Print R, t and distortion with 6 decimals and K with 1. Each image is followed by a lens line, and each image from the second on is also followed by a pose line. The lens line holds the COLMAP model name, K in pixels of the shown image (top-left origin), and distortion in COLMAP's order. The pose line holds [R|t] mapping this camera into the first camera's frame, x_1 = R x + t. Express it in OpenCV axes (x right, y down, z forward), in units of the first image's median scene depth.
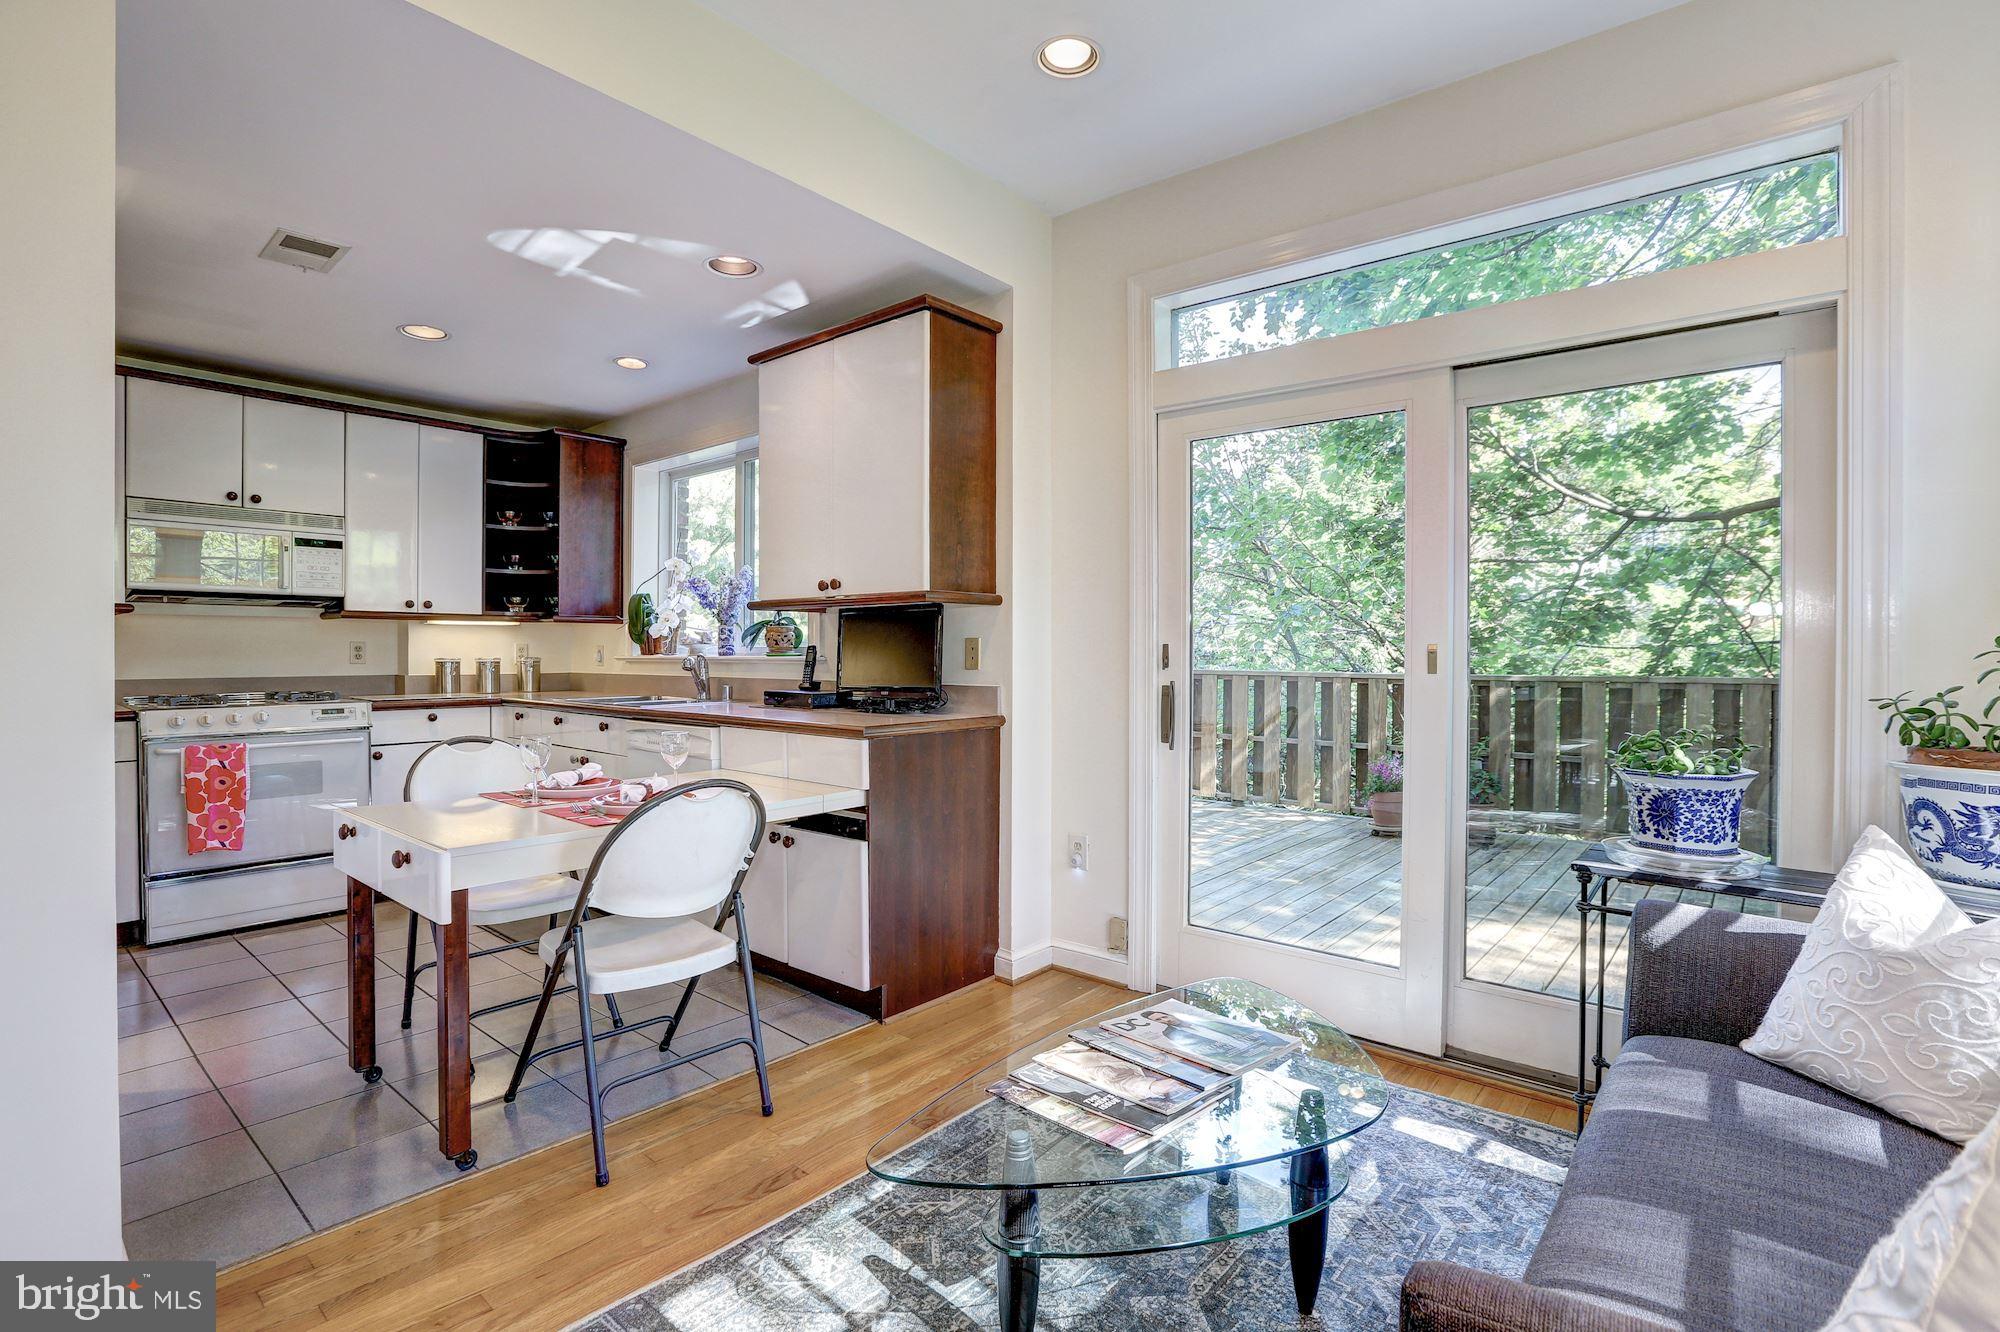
lens RADIAL K [[909.5, 0, 993.9], [0, 909.5, 658.6], [0, 0, 1]] dist [-0.013836, 0.001228]
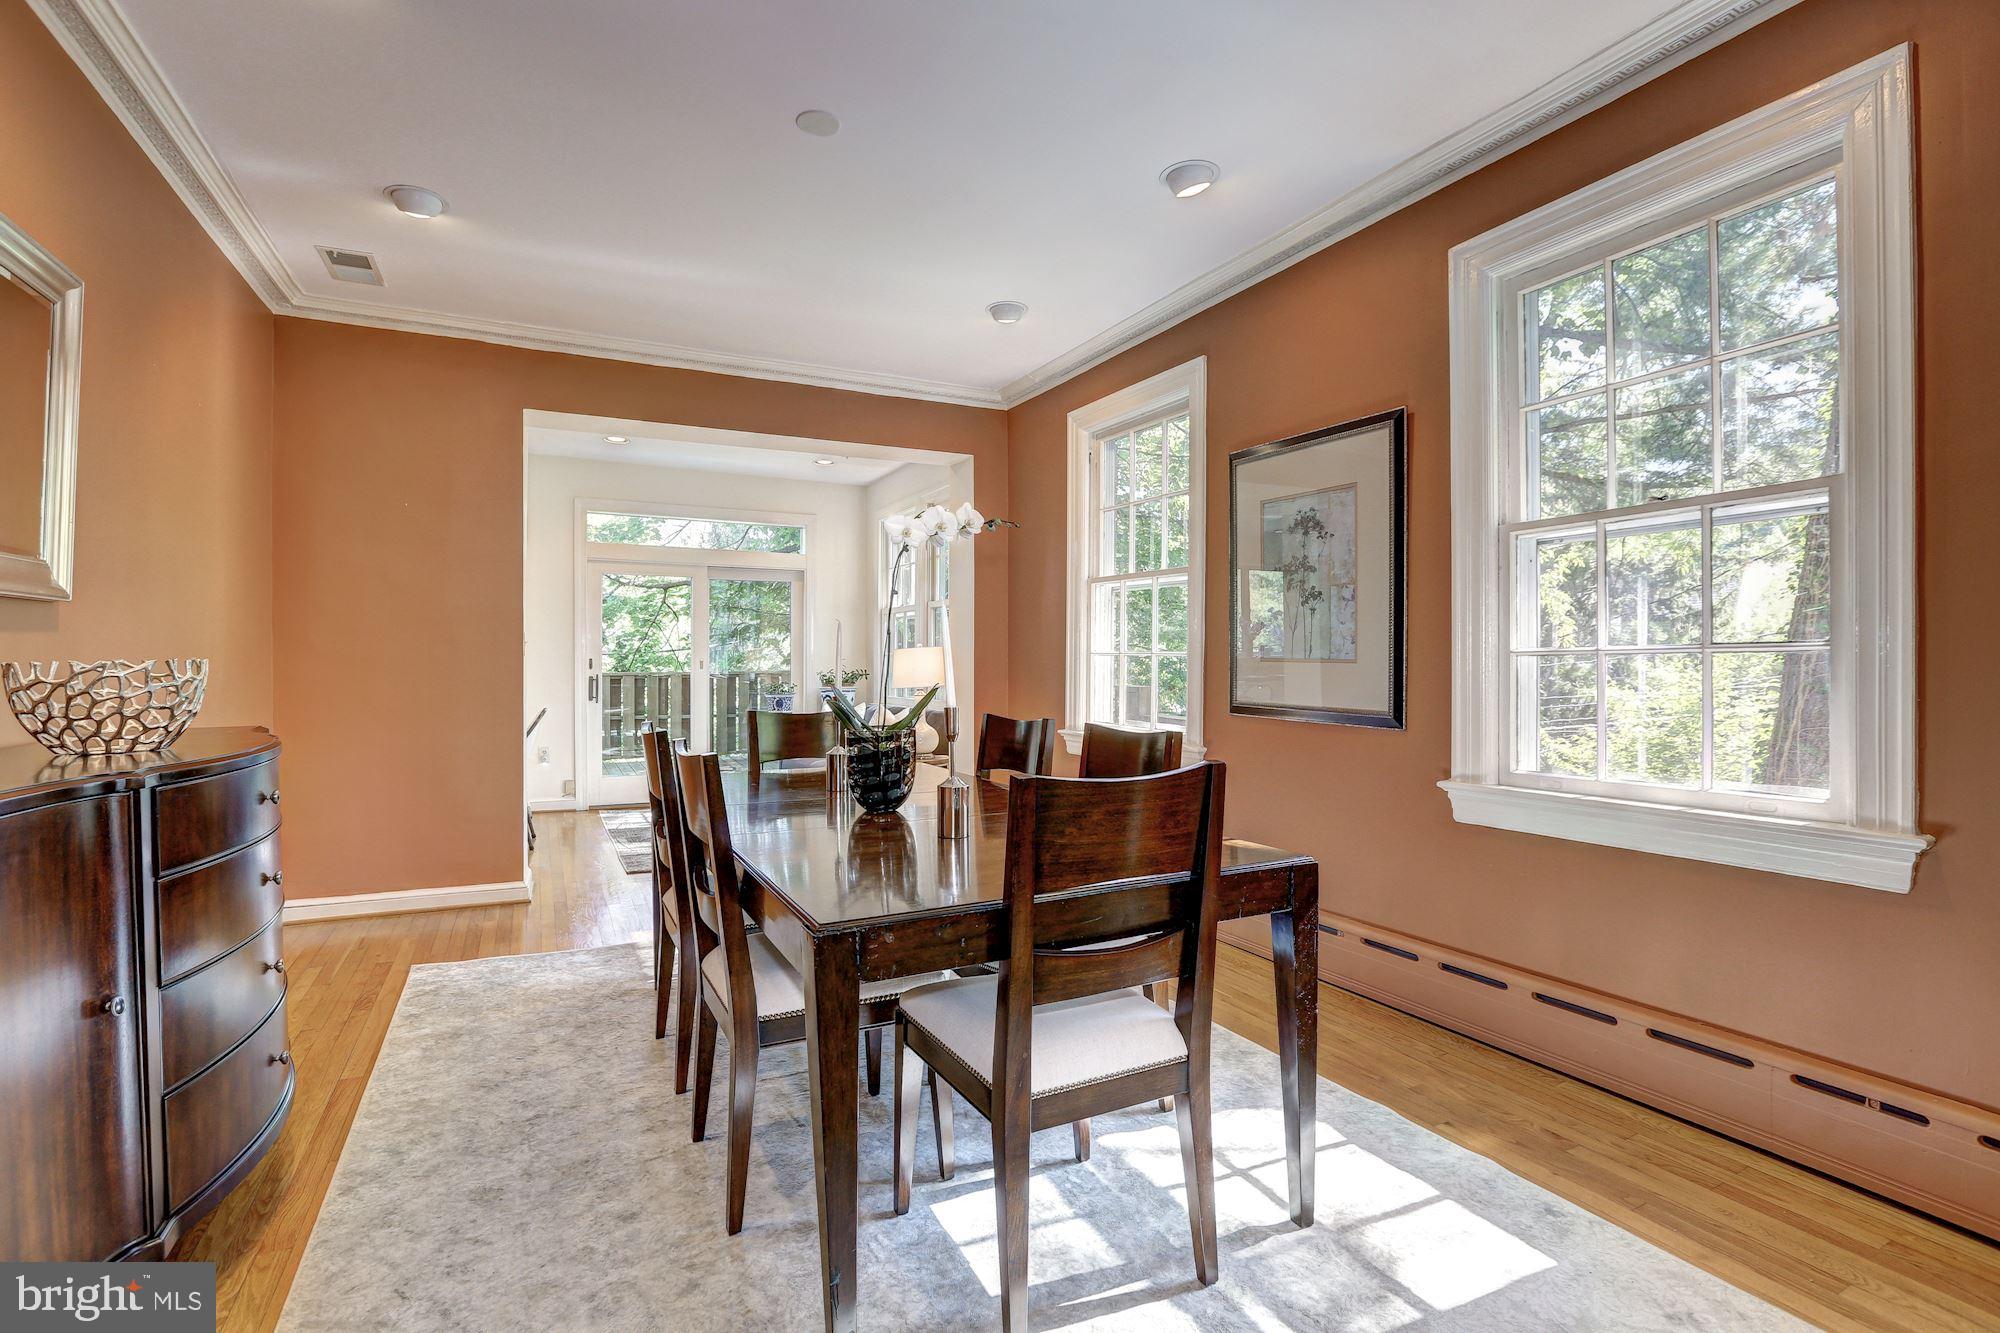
lens RADIAL K [[909.5, 0, 993.9], [0, 909.5, 659.1], [0, 0, 1]] dist [-0.013836, 0.001228]
pose [[0.393922, -0.008073, 0.919108, -1.112226], [0.010382, 0.999937, 0.004333, -0.009165], [-0.919085, 0.007835, 0.393981, -0.623278]]
